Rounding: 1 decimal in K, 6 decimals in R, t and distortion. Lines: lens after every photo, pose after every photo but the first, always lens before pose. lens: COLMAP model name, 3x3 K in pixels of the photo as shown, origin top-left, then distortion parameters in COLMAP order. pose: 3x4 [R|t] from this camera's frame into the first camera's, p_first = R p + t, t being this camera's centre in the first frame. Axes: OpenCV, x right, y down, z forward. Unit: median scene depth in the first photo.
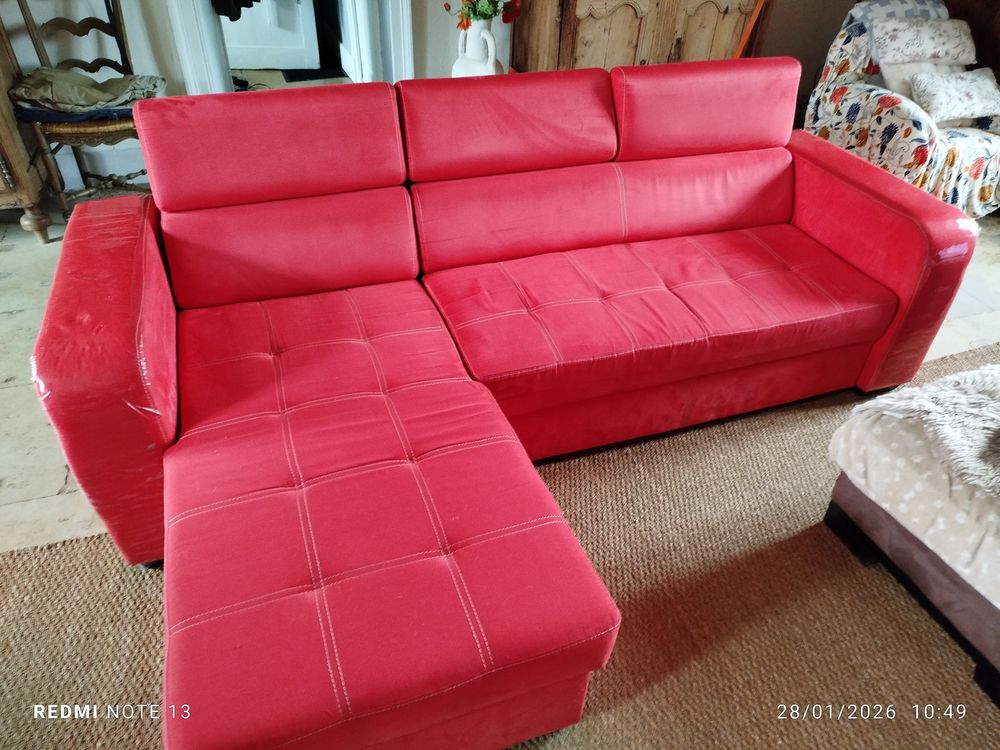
lens RADIAL K [[695.1, 0, 500.0], [0, 695.1, 375.0], [0, 0, 1]] dist [-0.003644, 0.005452]
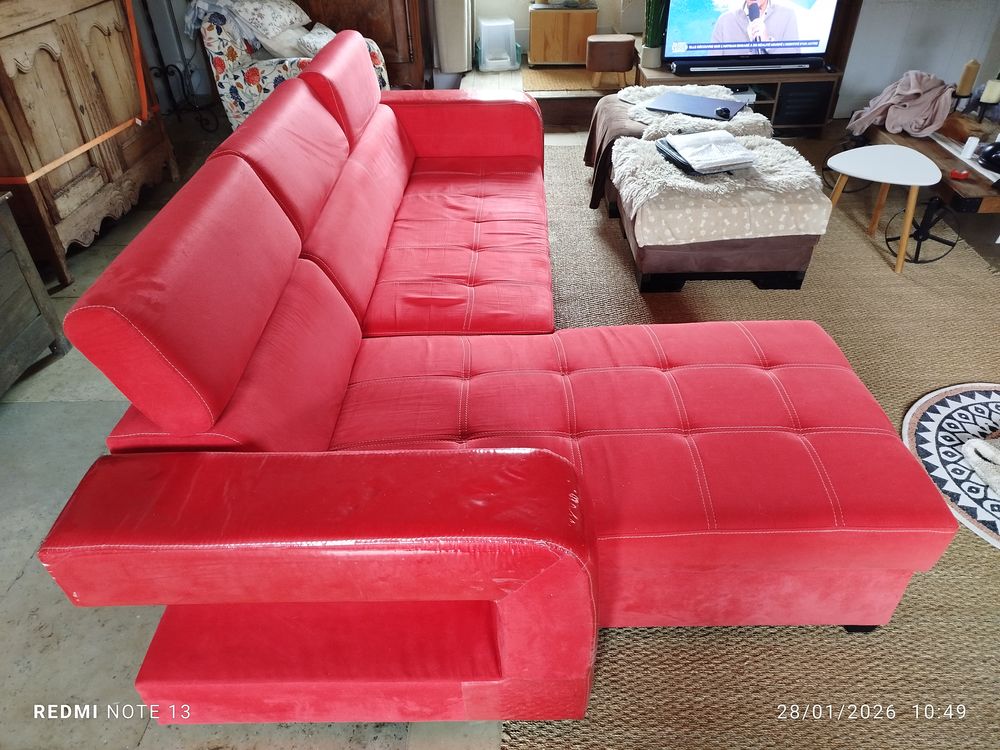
lens RADIAL K [[713.1, 0, 500.0], [0, 713.1, 375.0], [0, 0, 1]] dist [0.003596, 0.002883]
pose [[0.343711, -0.584767, 0.734786, -0.722684], [0.602699, 0.737409, 0.304930, -0.258361], [-0.720151, 0.338047, 0.605893, 0.318692]]
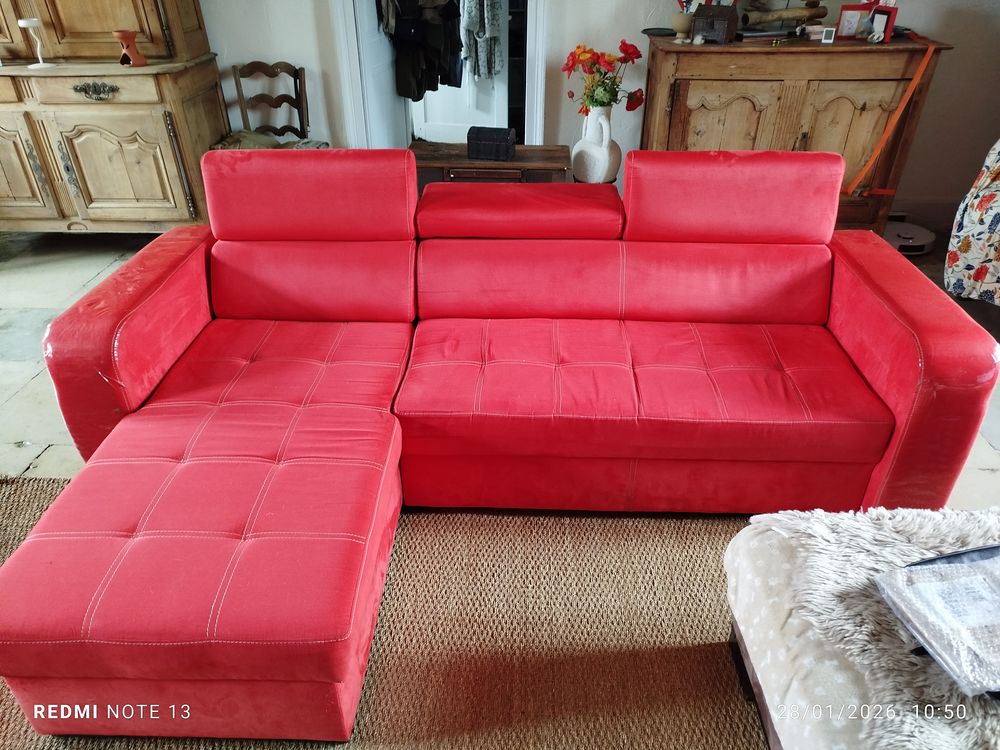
lens RADIAL K [[695.1, 0, 500.0], [0, 695.1, 375.0], [0, 0, 1]] dist [-0.003644, 0.005452]
pose [[0.929198, 0.162608, -0.331889, 0.374949], [-0.197319, 0.977582, -0.073475, -0.003134], [0.312502, 0.133761, 0.940452, 0.010009]]
